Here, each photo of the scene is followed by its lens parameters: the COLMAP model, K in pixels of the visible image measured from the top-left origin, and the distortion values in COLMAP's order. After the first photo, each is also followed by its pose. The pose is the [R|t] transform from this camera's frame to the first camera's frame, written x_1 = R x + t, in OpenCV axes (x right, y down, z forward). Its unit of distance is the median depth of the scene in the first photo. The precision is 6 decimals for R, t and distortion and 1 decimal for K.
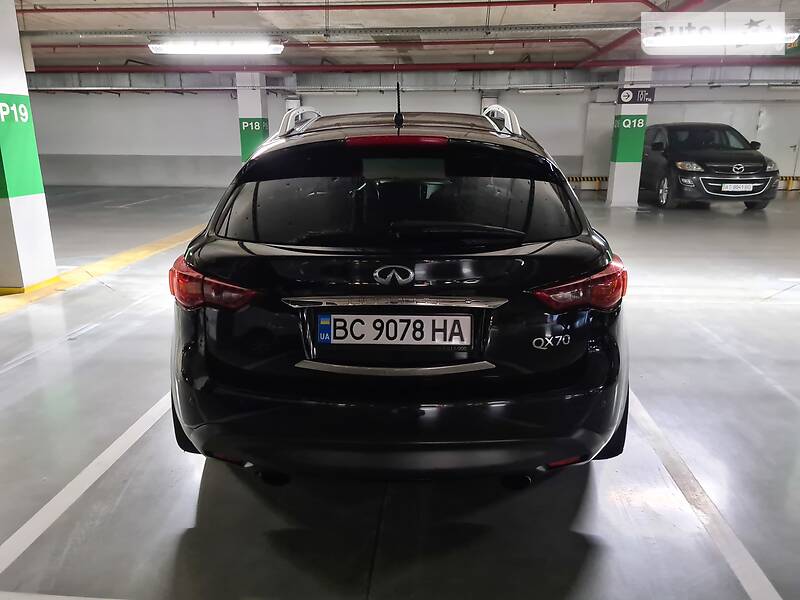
lens RADIAL K [[606.5, 0, 400.9], [0, 606.5, 302.5], [0, 0, 1]] dist [0.033148, -0.011136]
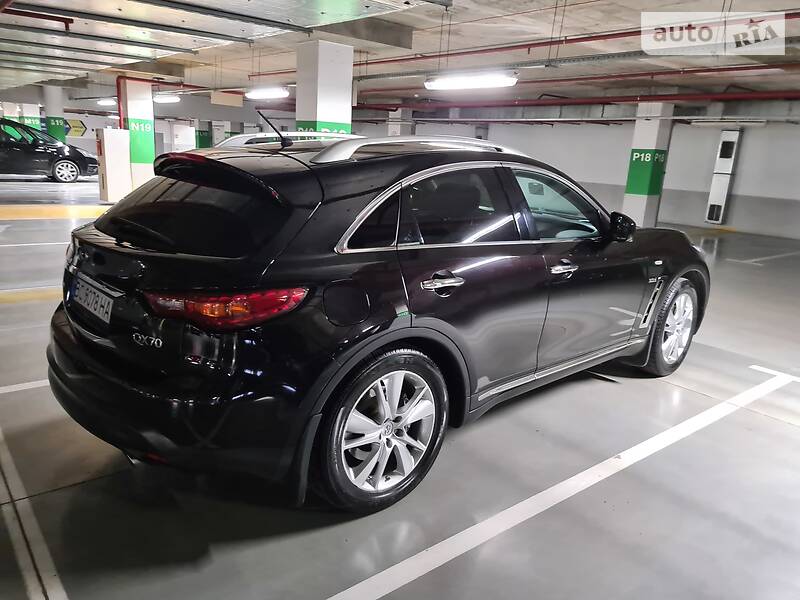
lens RADIAL K [[606.5, 0, 399.8], [0, 606.5, 299.5], [0, 0, 1]] dist [0.033148, -0.011136]
pose [[0.711117, 0.206362, -0.672106, 0.178628], [-0.239623, 0.969857, 0.044251, -0.023265], [0.660979, 0.129585, 0.739131, 0.064704]]
